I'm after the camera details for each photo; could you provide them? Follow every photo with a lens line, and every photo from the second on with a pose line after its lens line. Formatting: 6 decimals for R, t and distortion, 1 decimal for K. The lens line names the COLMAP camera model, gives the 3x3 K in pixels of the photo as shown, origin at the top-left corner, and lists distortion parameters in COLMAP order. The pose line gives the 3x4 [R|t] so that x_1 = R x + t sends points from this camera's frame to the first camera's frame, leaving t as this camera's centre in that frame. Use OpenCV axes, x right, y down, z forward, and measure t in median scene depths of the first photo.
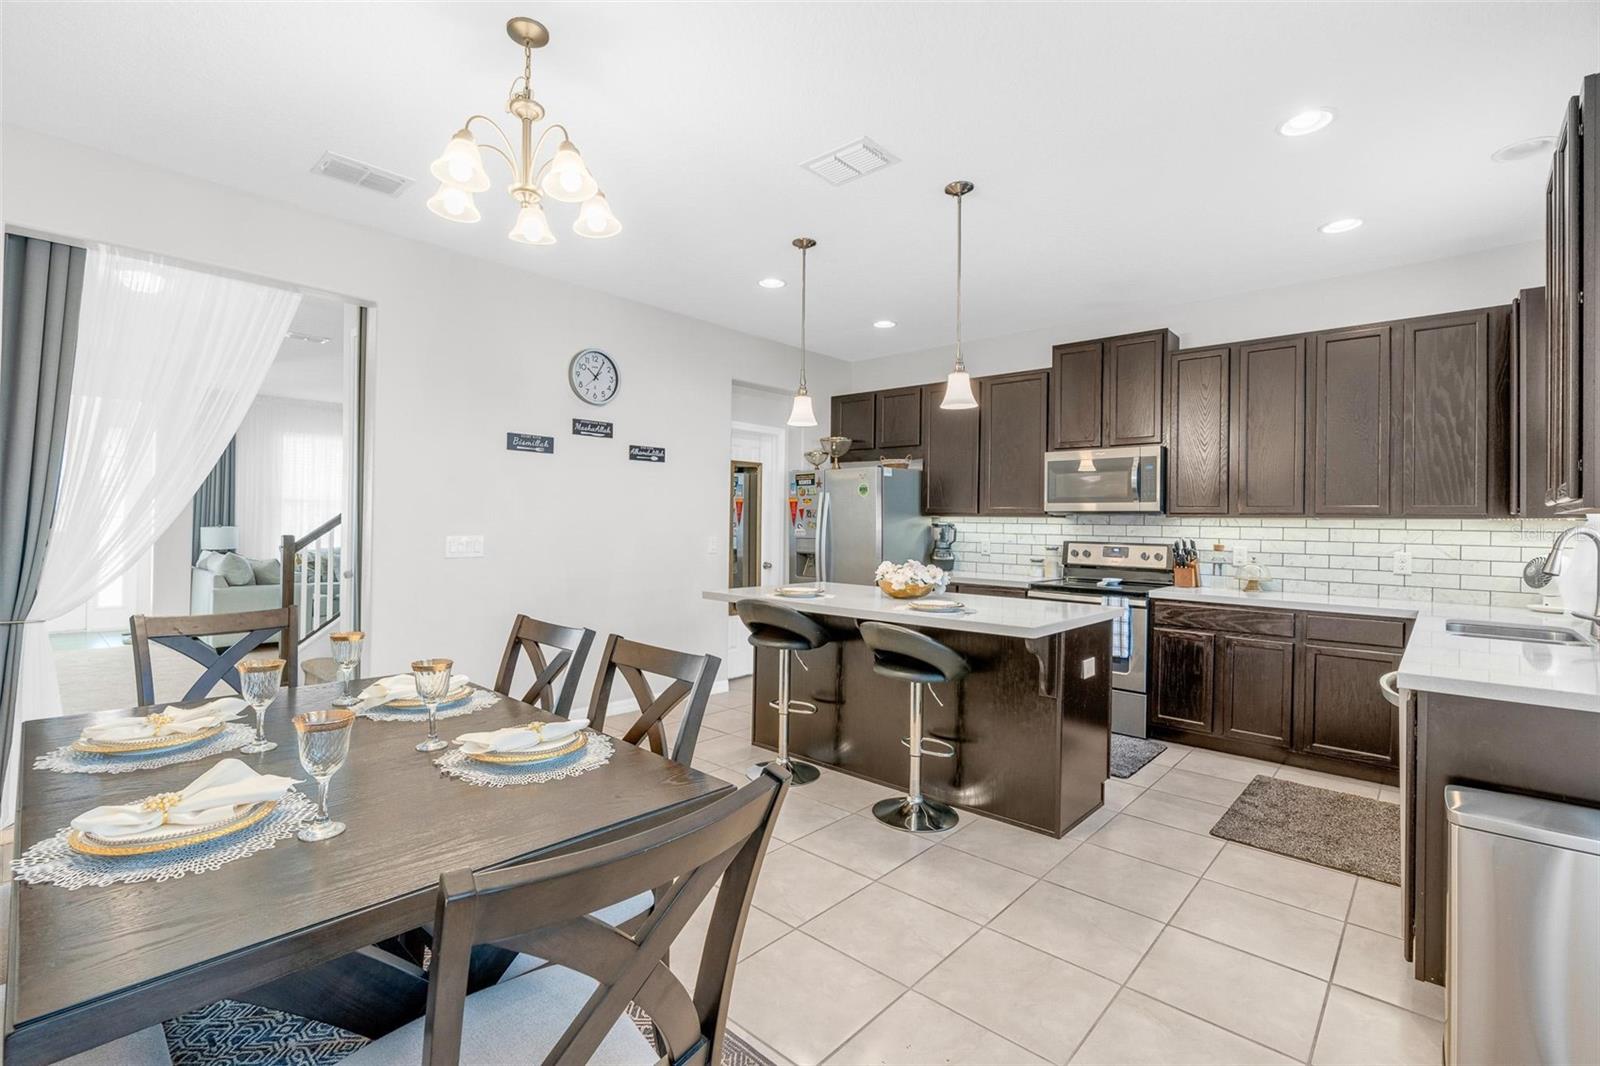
lens RADIAL K [[710.9, 0, 807.8], [0, 710.9, 512.6], [0, 0, 1]] dist [-0.003687, 0.000226]
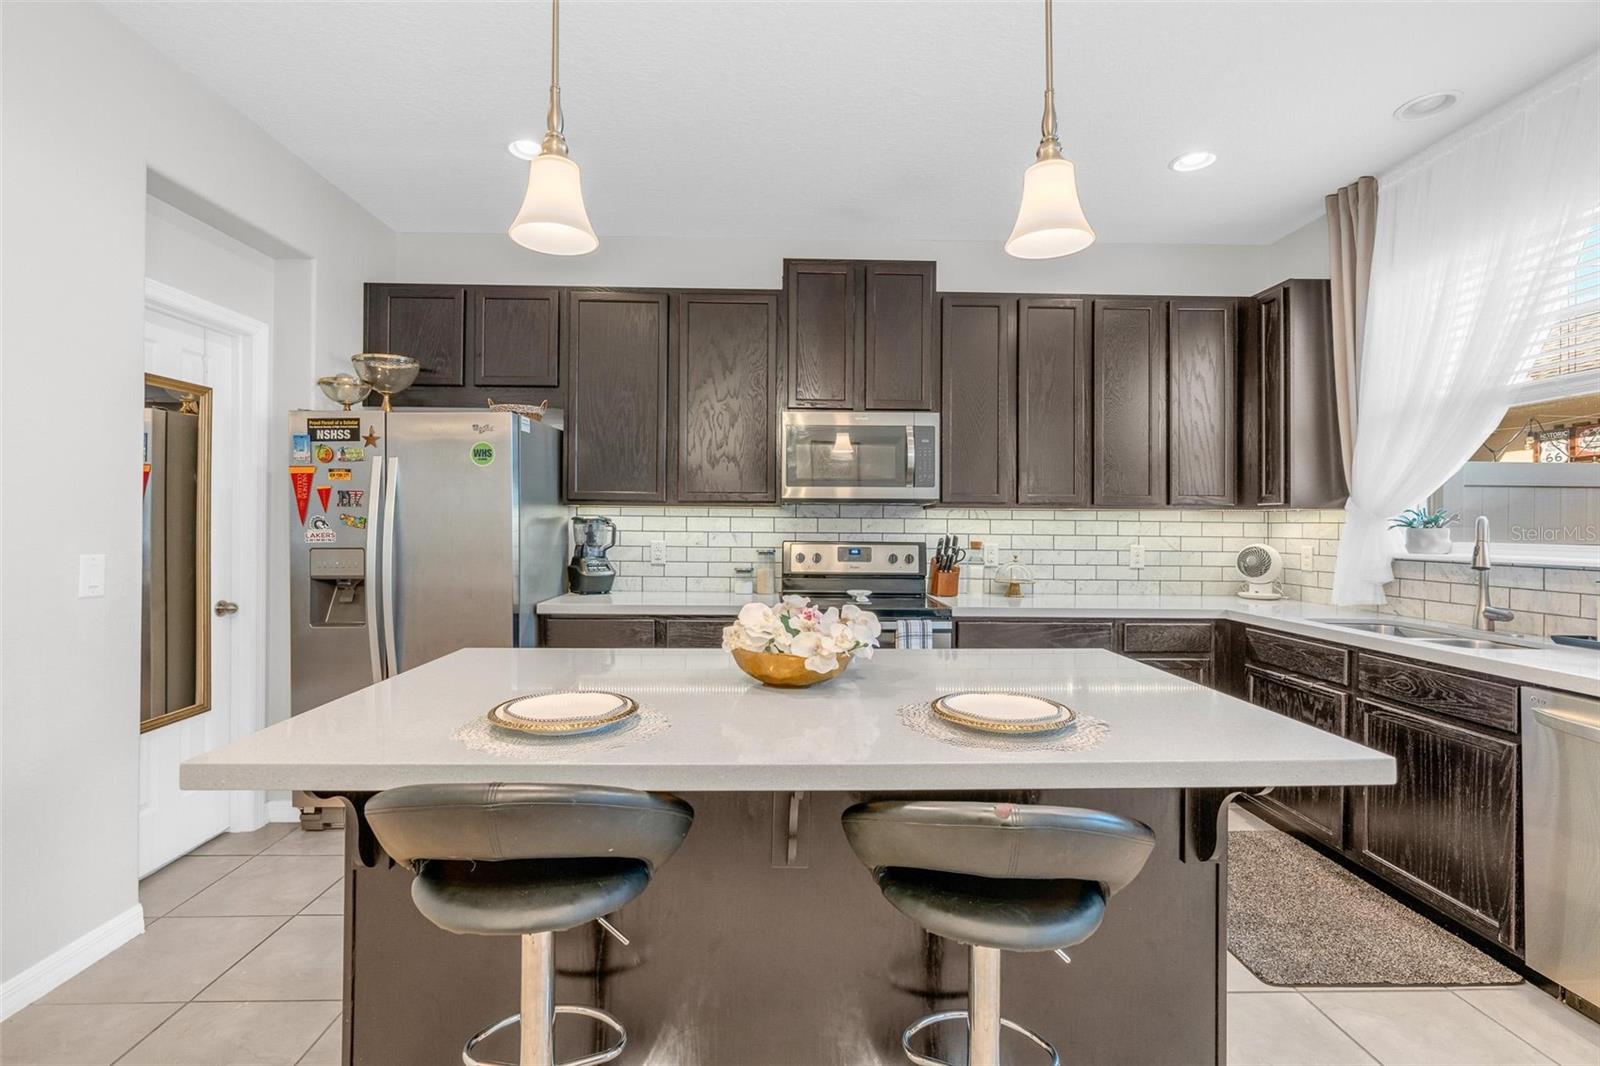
lens RADIAL K [[726.2, 0, 800.0], [0, 726.2, 533.0], [0, 0, 1]] dist [-0.004711, -0.000092]
pose [[0.737141, -0.018837, 0.675476, -0.127447], [-0.005670, 0.999404, 0.034058, 0.007687], [-0.675715, -0.028936, 0.736595, 0.493261]]
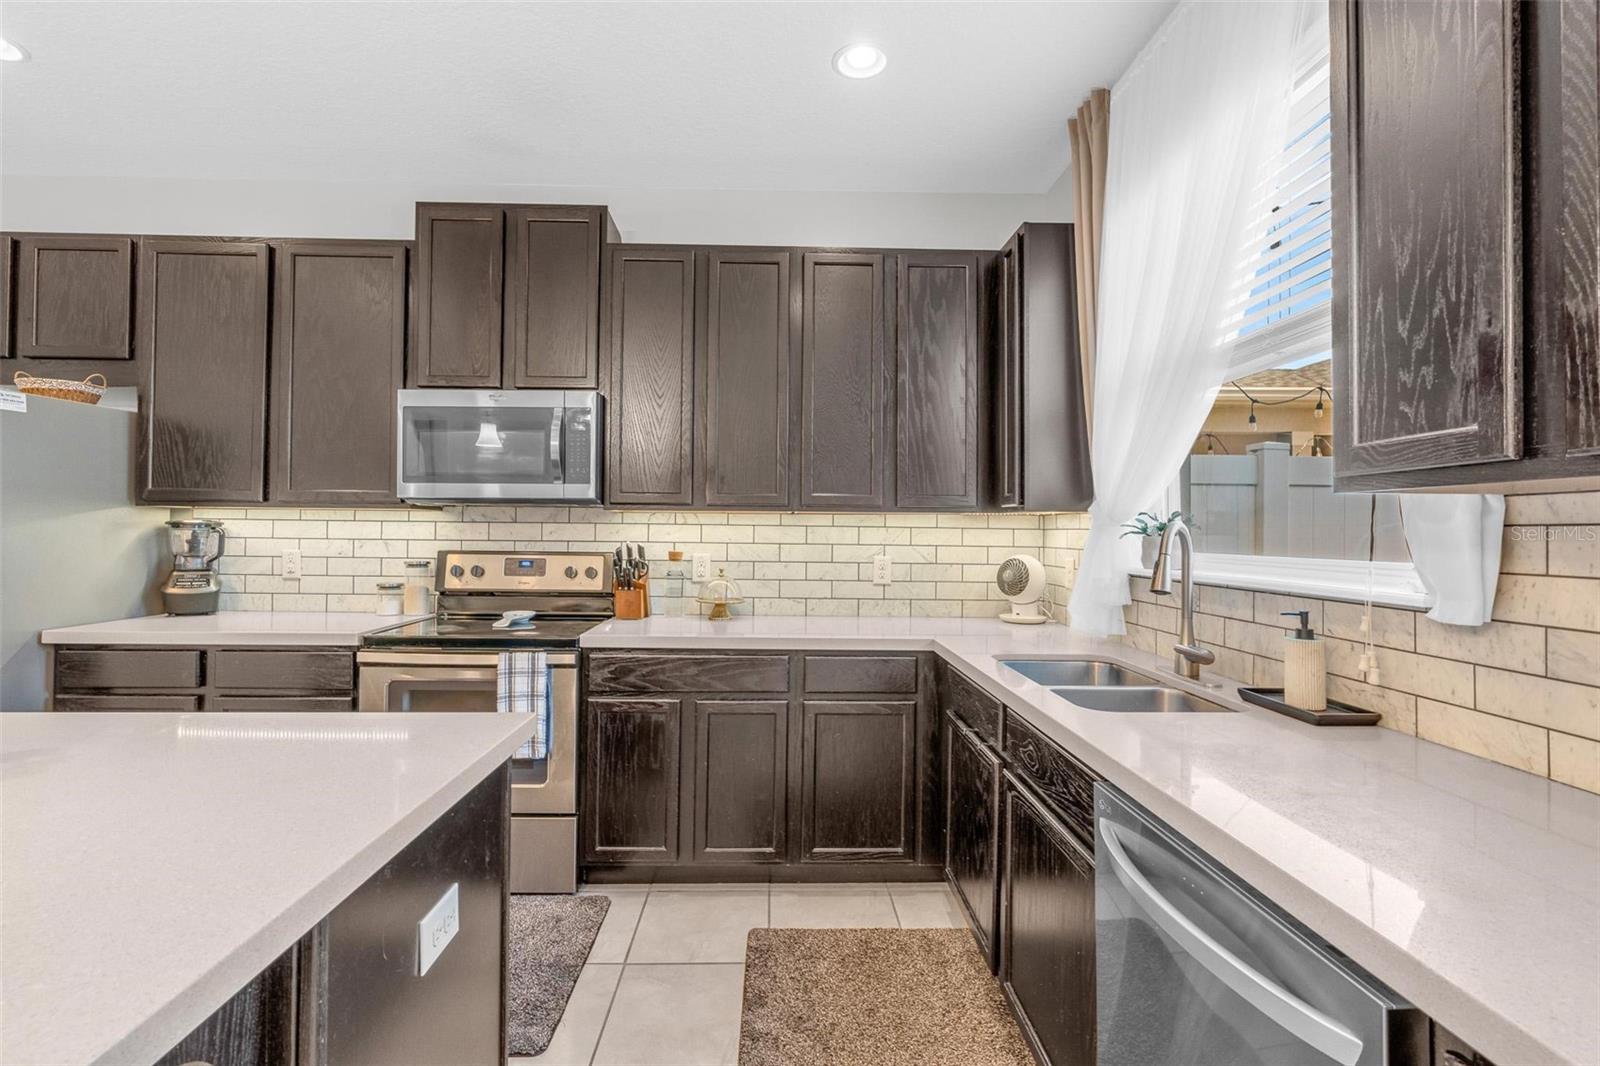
lens RADIAL K [[725.4, 0, 783.6], [0, 725.4, 533.0], [0, 0, 1]] dist [-0.002853, 0.000783]
pose [[0.736386, -0.010452, 0.676481, 0.181734], [-0.007245, 0.999701, 0.023333, 0.010546], [-0.676523, -0.022084, 0.736090, 0.405708]]
